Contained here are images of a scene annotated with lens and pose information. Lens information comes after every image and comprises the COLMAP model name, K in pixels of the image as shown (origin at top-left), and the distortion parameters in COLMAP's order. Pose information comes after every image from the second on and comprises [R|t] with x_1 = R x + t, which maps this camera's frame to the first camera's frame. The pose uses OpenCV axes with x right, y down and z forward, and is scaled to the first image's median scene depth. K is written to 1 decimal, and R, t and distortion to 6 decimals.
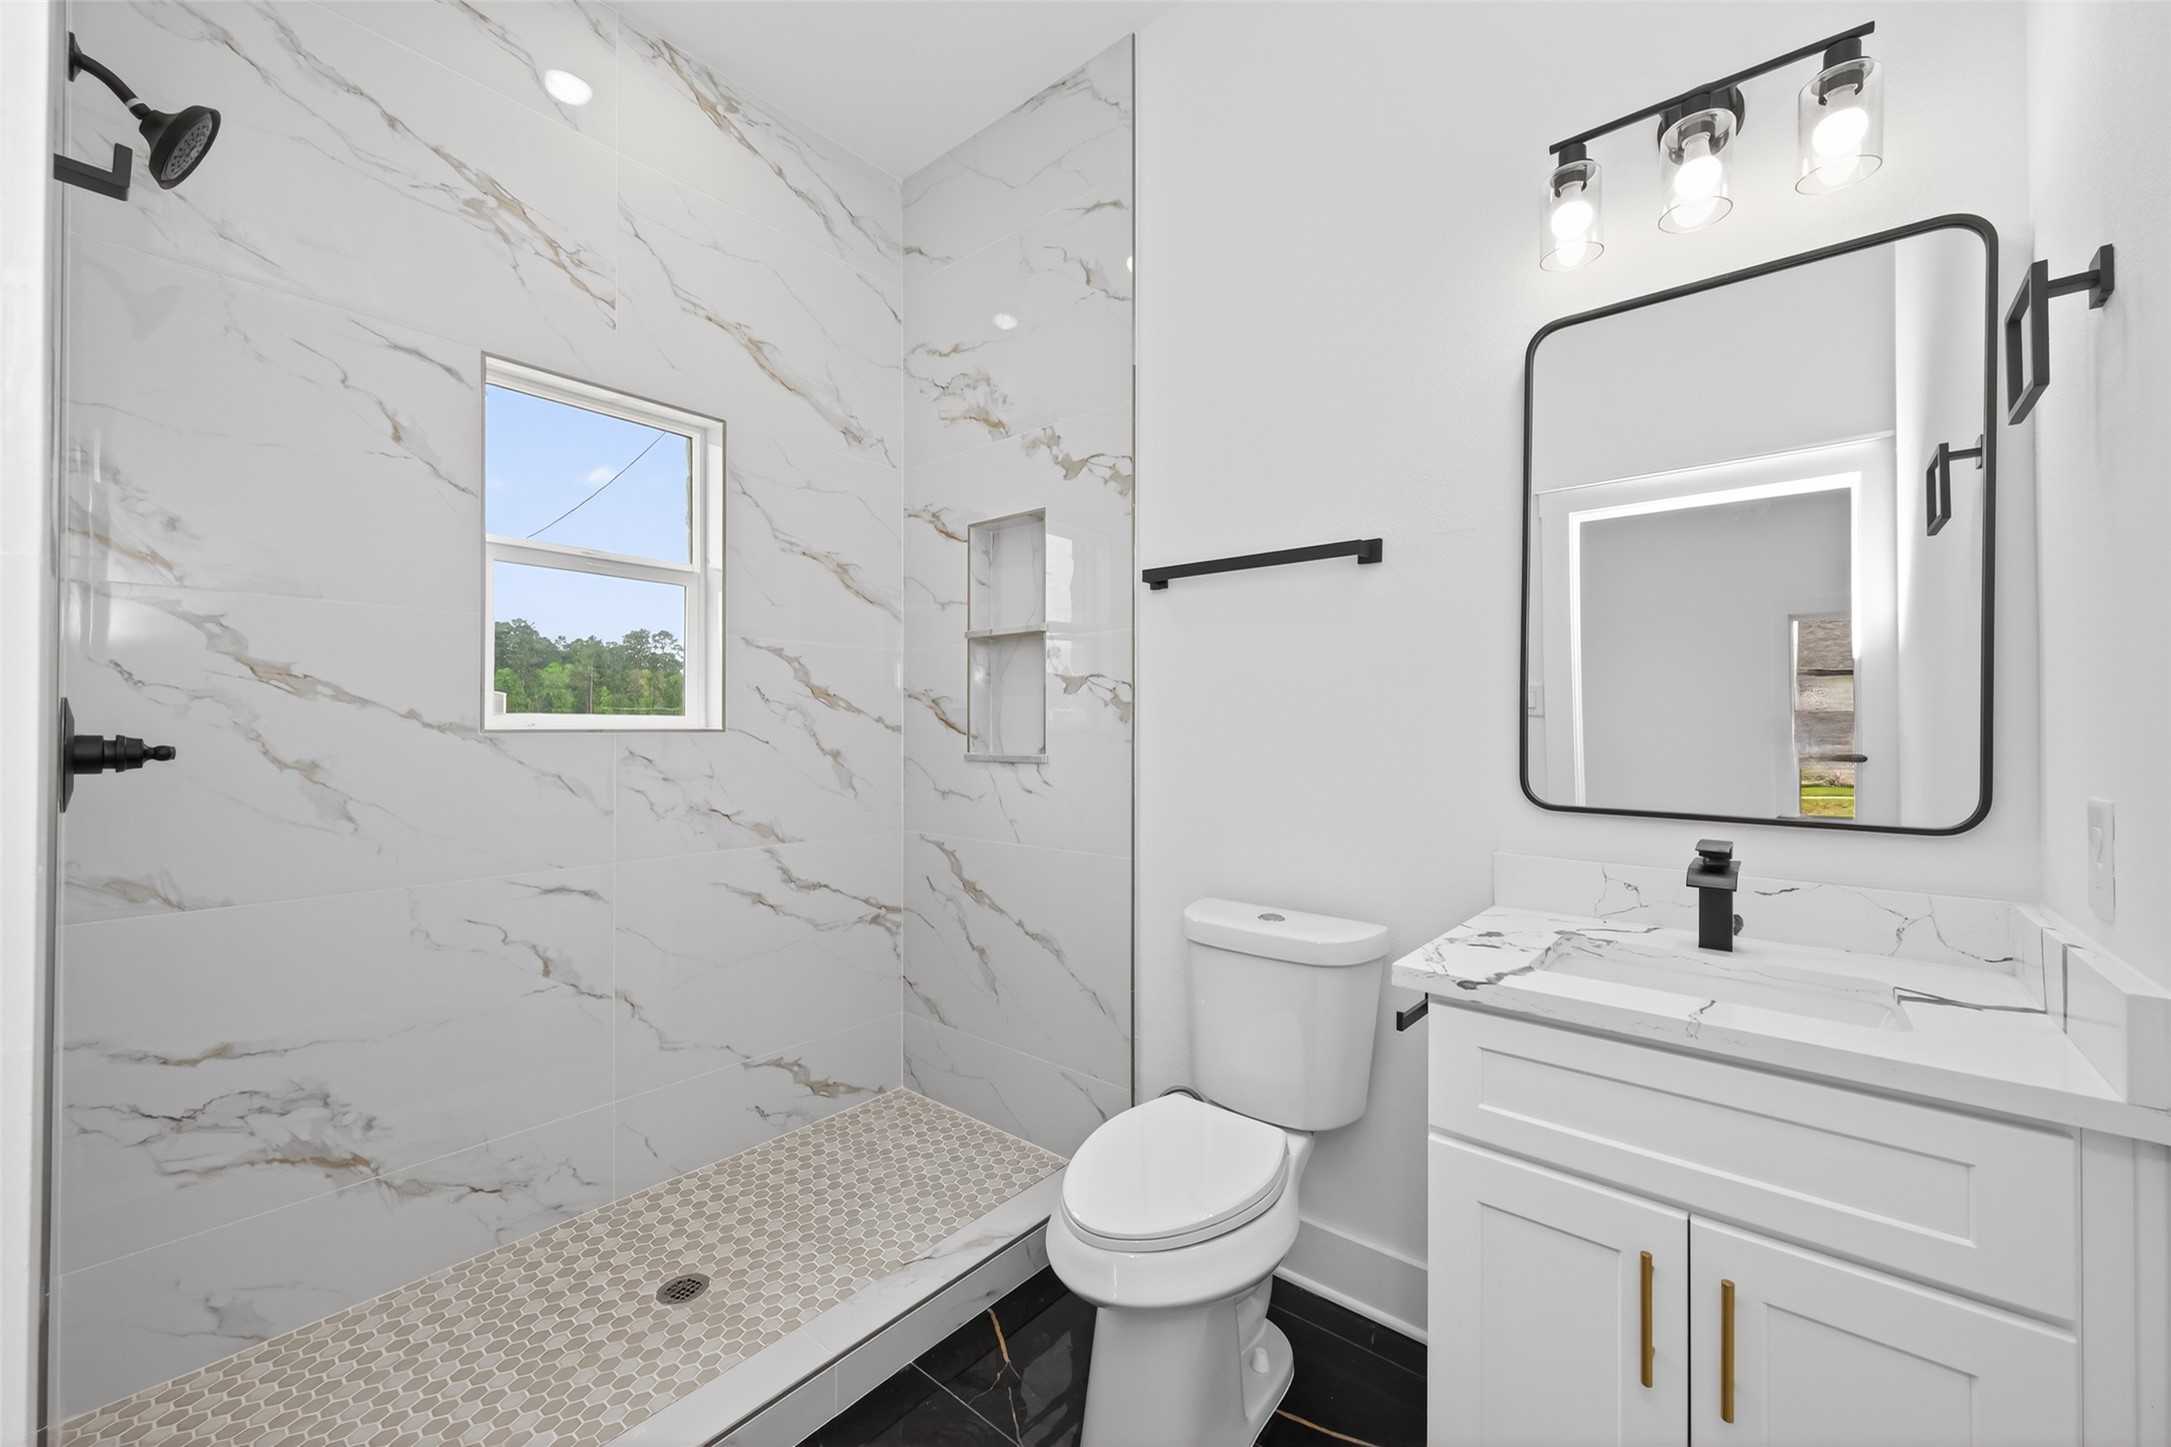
lens RADIAL K [[847.1, 0, 1087.7], [0, 847.1, 725.7], [0, 0, 1]] dist [0.006875, -0.002880]
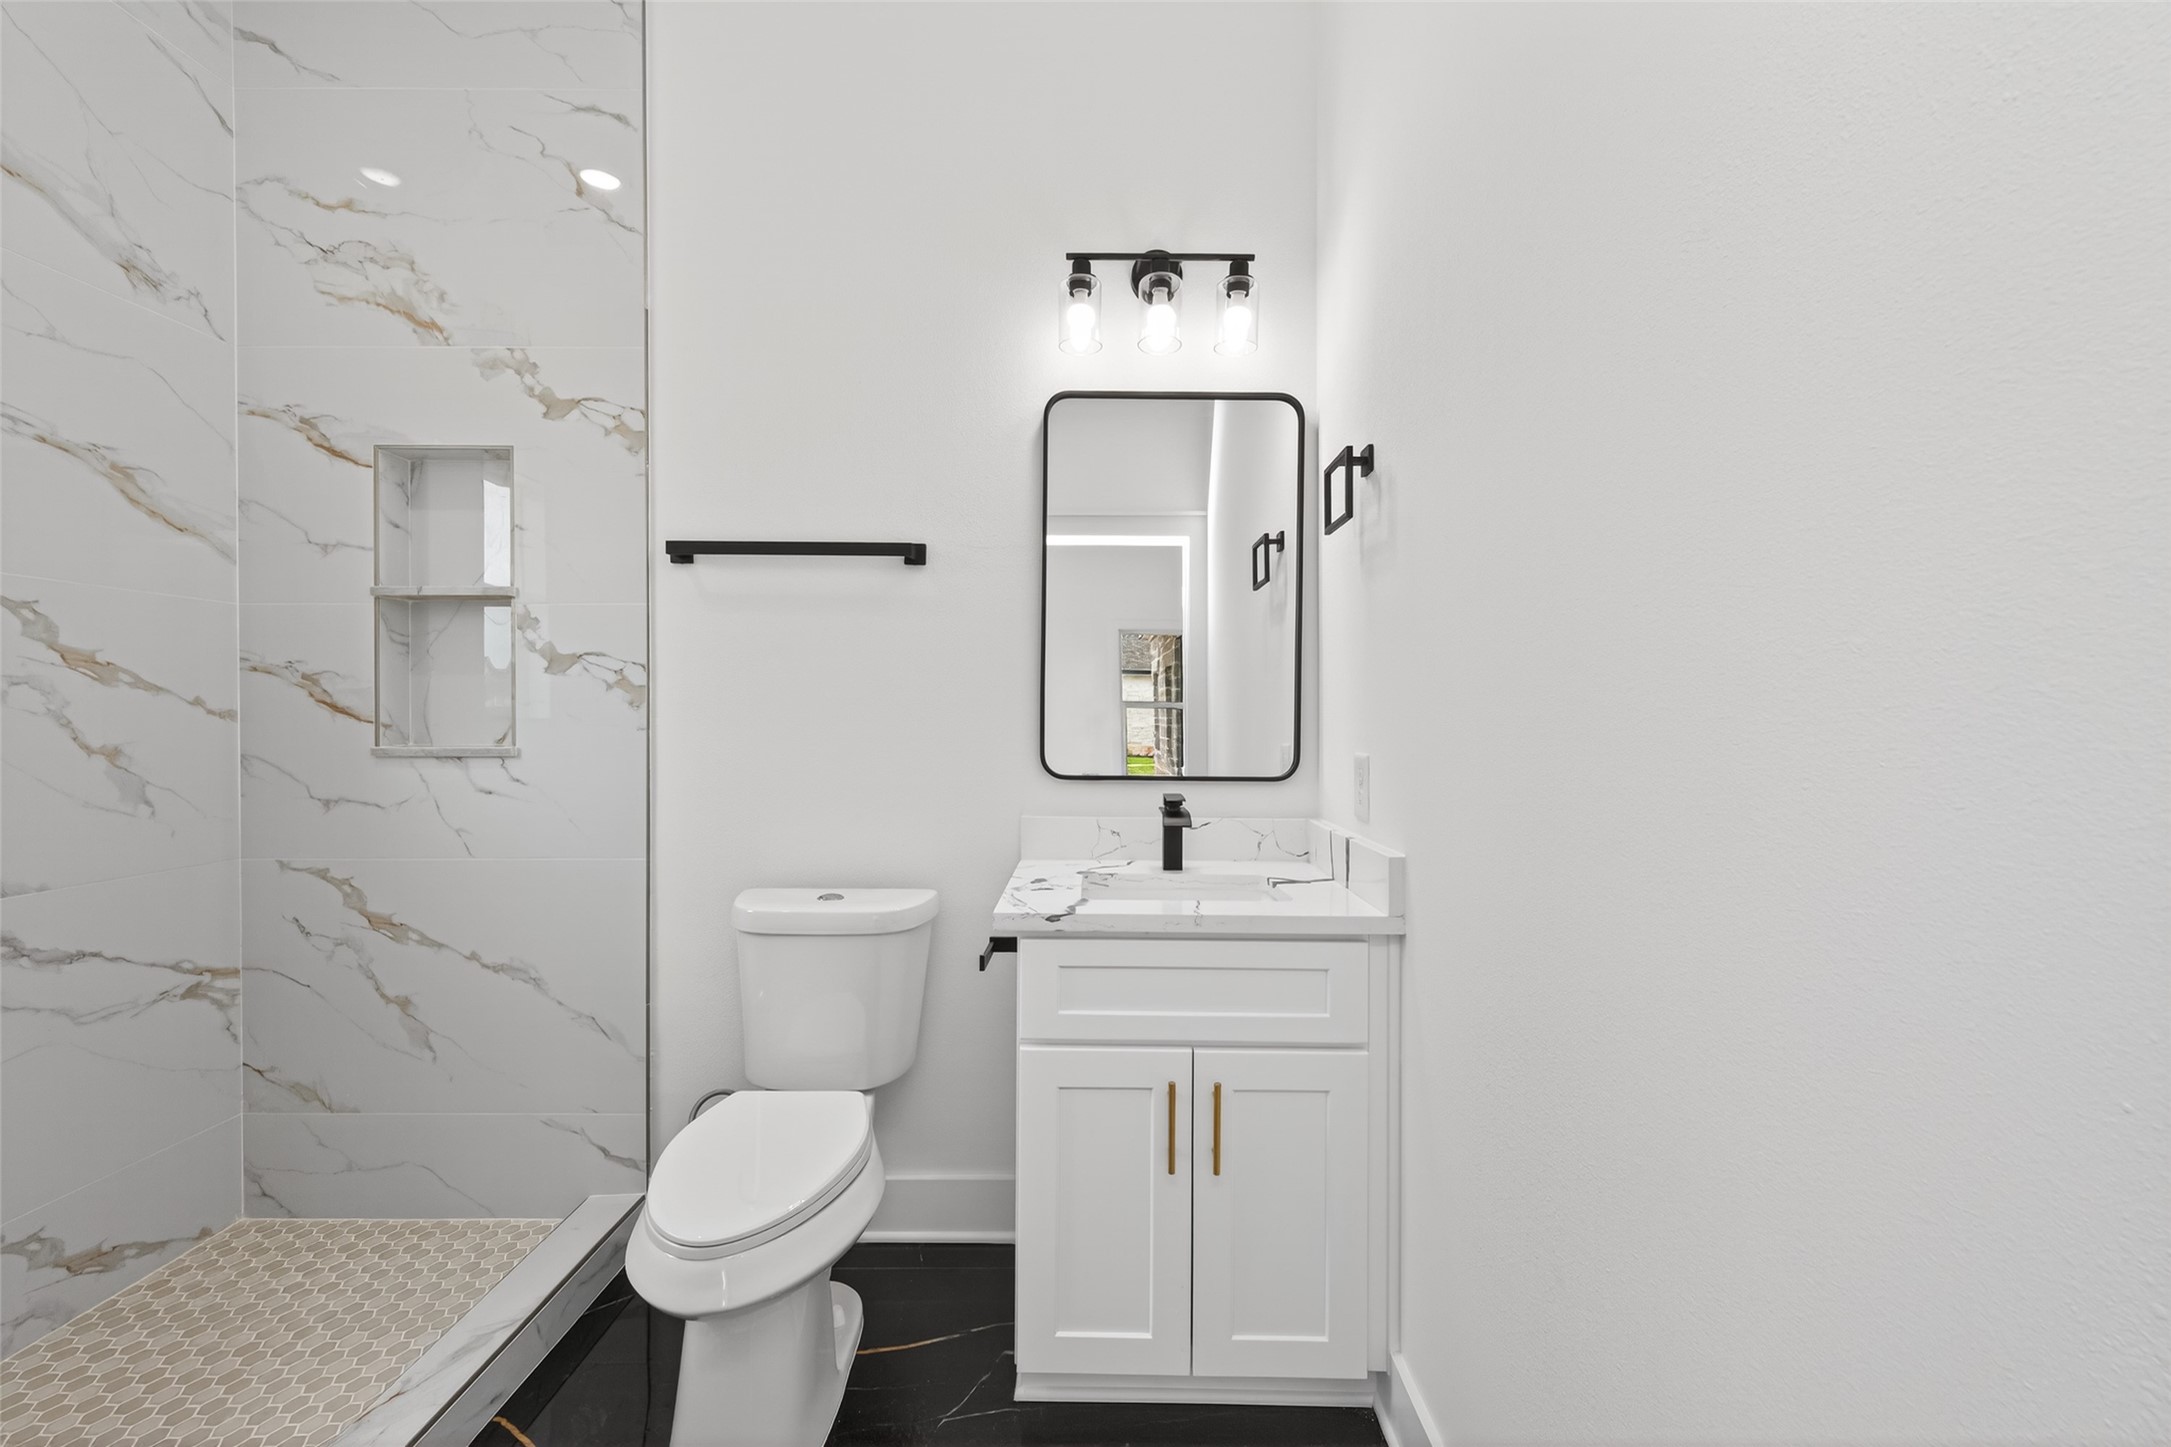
lens RADIAL K [[847.1, 0, 1096.0], [0, 847.1, 724.9], [0, 0, 1]] dist [0.006875, -0.002880]
pose [[0.764449, -0.007463, 0.644641, -0.172649], [-0.002432, 0.999893, 0.014459, 0.000055], [-0.644679, -0.012621, 0.764349, 0.000516]]
